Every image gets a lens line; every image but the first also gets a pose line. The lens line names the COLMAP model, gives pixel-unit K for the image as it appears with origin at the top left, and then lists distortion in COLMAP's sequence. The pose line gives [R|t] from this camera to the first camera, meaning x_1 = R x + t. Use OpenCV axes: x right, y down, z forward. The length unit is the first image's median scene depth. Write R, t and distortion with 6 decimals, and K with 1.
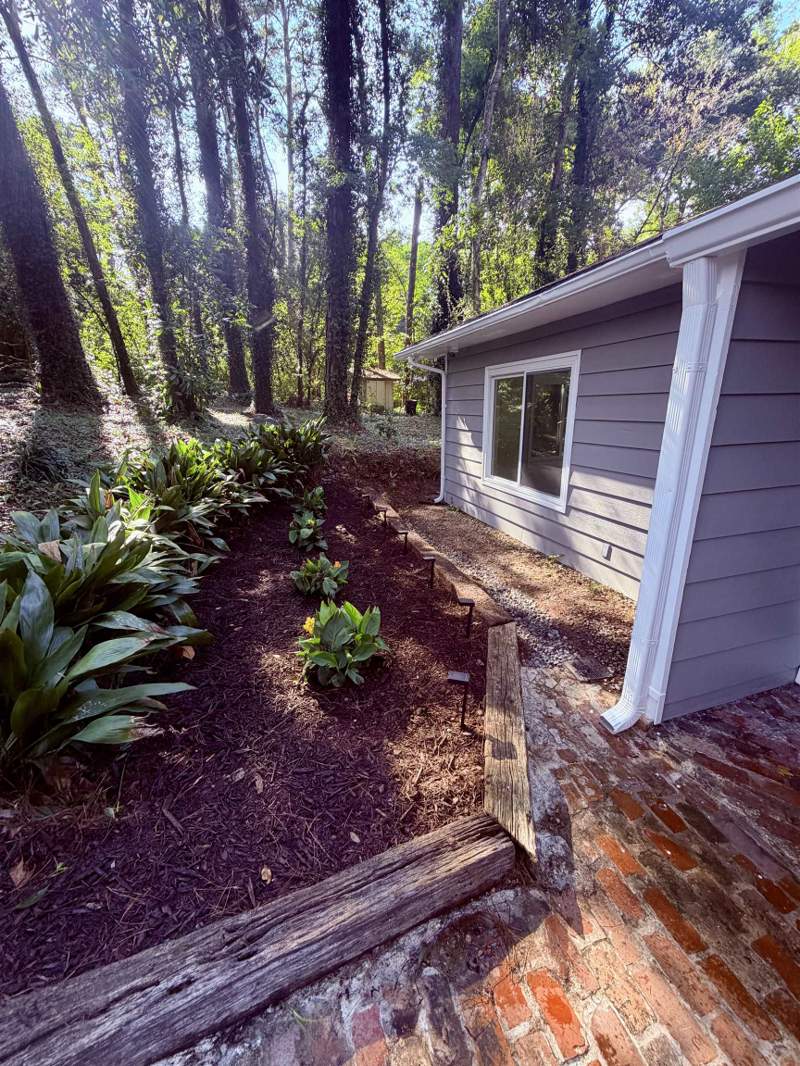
lens RADIAL K [[422.2, 0, 403.4], [0, 422.2, 531.9], [0, 0, 1]] dist [-0.003086, 0.000124]
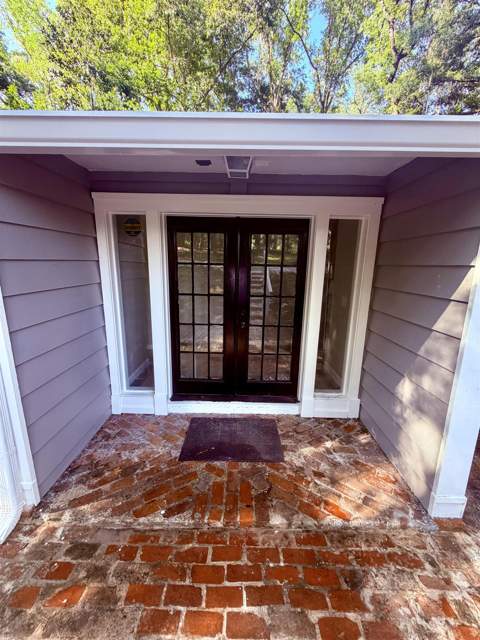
lens RADIAL K [[253.5, 0, 240.7], [0, 253.5, 319.5], [0, 0, 1]] dist [-0.003086, 0.000124]
pose [[0.296729, -0.189296, 0.936012, 0.148098], [0.252201, 0.960892, 0.114377, -0.028872], [-0.921057, 0.202124, 0.332865, 0.030329]]
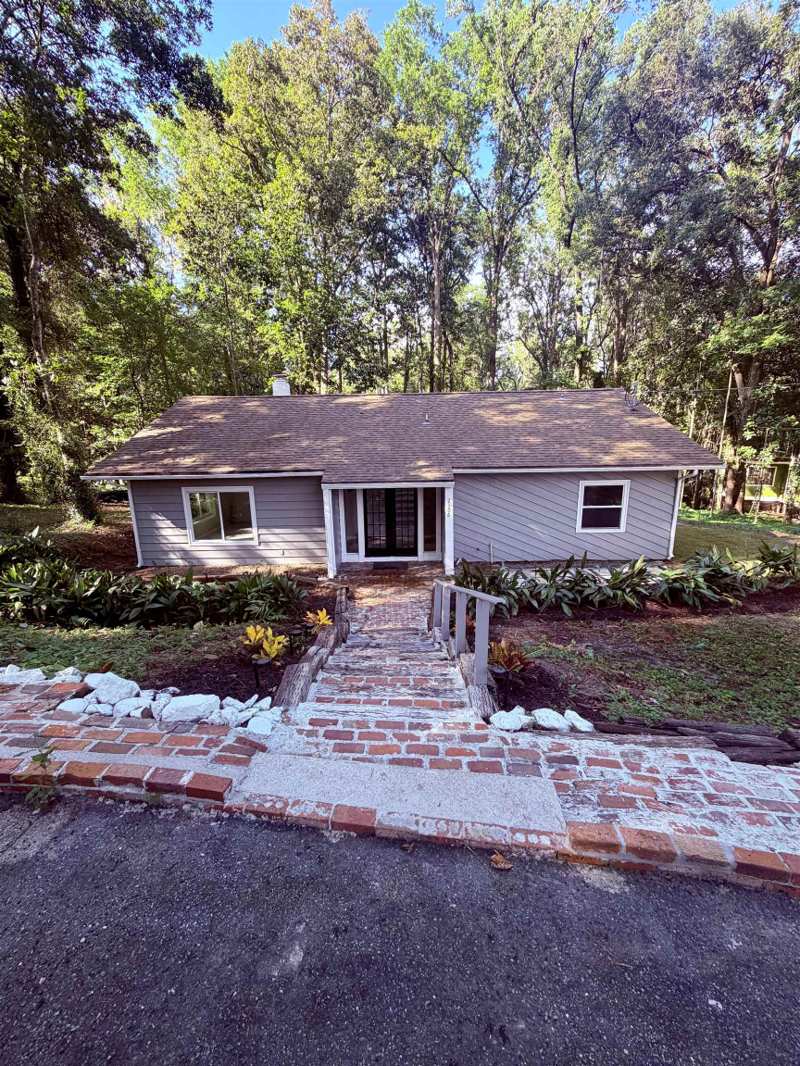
lens RADIAL K [[422.2, 0, 399.6], [0, 422.2, 529.0], [0, 0, 1]] dist [-0.003086, 0.000124]
pose [[0.301010, -0.200980, 0.932202, -3.587833], [0.282048, 0.952568, 0.114297, -0.390014], [-0.910957, 0.228521, 0.343418, -1.422740]]
